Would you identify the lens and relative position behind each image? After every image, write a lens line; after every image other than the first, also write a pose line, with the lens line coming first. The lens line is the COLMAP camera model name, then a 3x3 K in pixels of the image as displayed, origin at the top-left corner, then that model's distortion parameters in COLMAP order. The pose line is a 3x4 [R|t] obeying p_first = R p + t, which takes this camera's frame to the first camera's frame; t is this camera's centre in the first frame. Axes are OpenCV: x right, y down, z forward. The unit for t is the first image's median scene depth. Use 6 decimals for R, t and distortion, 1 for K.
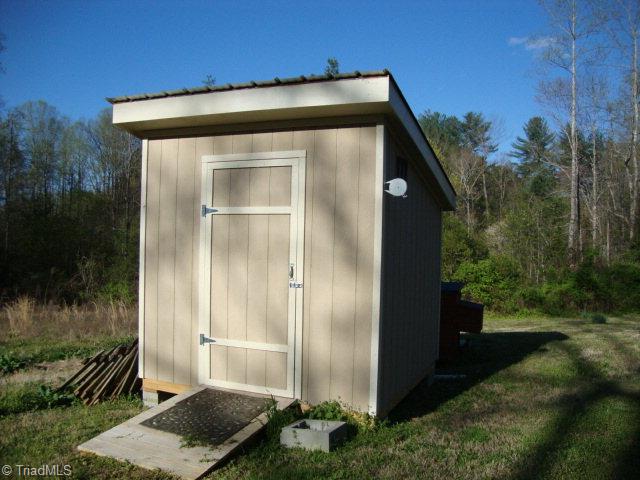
lens RADIAL K [[571.7, 0, 320.0], [0, 571.7, 240.0], [0, 0, 1]] dist [-0.118942, 0.019101]
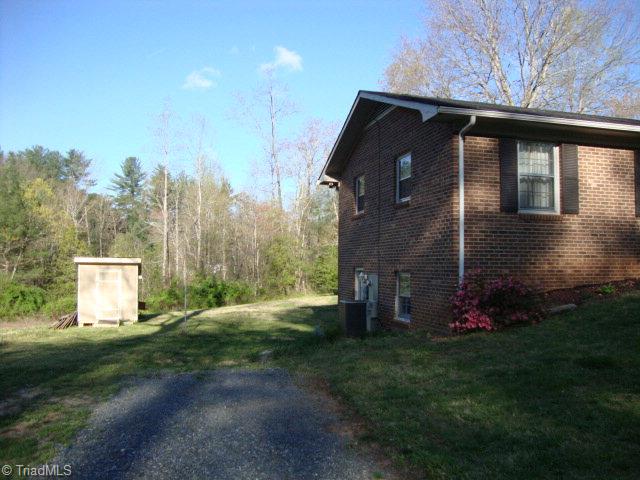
lens RADIAL K [[571.7, 0, 320.0], [0, 571.7, 240.0], [0, 0, 1]] dist [-0.118942, 0.019101]
pose [[0.766054, -0.000834, 0.642775, -0.063110], [0.024902, 0.999287, -0.028381, -0.007409], [-0.642293, 0.037748, 0.765529, -0.134619]]
